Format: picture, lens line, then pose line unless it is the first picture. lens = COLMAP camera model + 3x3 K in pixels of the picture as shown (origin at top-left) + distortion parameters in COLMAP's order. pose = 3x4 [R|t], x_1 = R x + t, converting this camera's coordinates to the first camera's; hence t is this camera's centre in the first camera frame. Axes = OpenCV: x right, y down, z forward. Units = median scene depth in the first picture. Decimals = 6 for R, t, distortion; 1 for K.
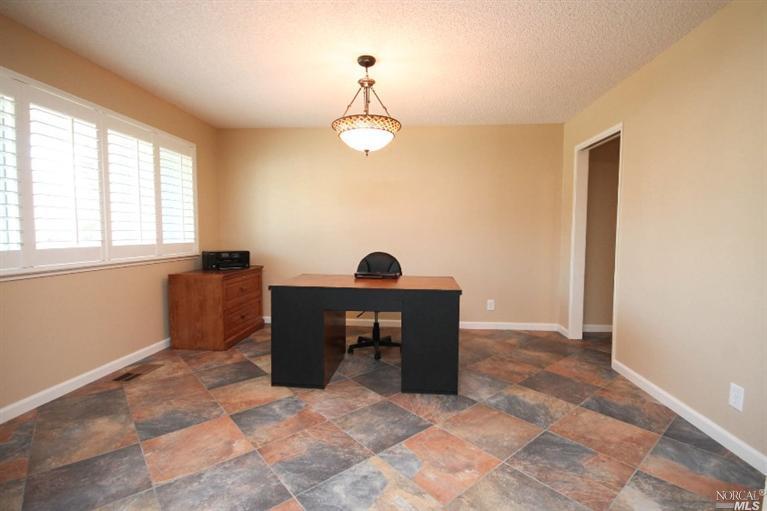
lens RADIAL K [[362.0, 0, 383.5], [0, 362.0, 255.5], [0, 0, 1]] dist [-0.000472, -0.000406]
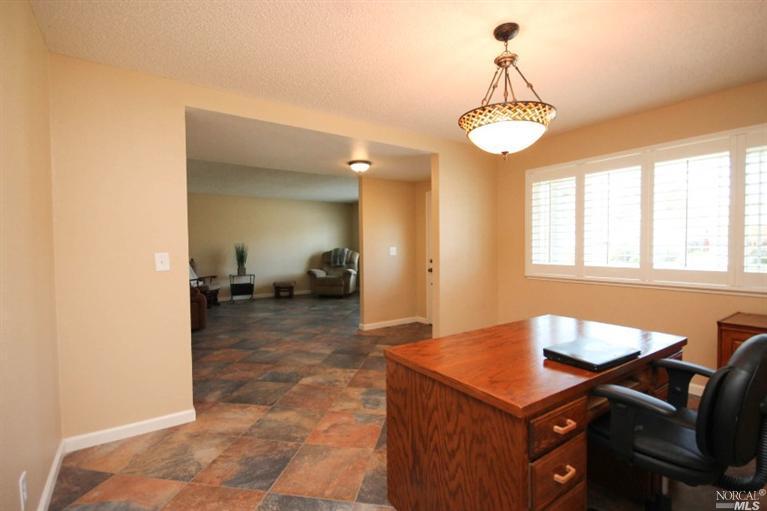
lens RADIAL K [[362.0, 0, 383.5], [0, 362.0, 255.5], [0, 0, 1]] dist [-0.000472, -0.000406]
pose [[-0.776826, 0.016701, -0.629494, 0.755340], [-0.038864, 0.996471, 0.074398, -0.154023], [0.628516, 0.082258, -0.773435, 1.764803]]
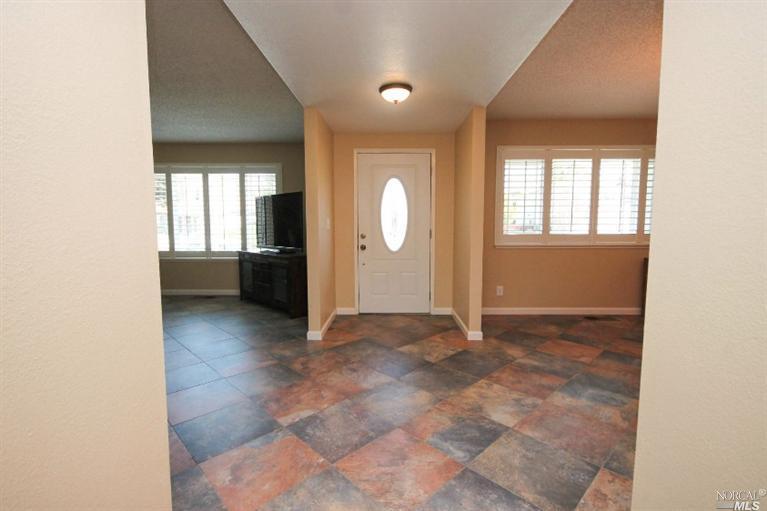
lens RADIAL K [[362.0, 0, 383.5], [0, 362.0, 255.5], [0, 0, 1]] dist [-0.000472, -0.000406]
pose [[0.066143, 0.087458, -0.993970, 0.989926], [-0.061566, 0.994611, 0.083417, -0.009684], [0.995909, 0.055678, 0.071171, -0.028227]]
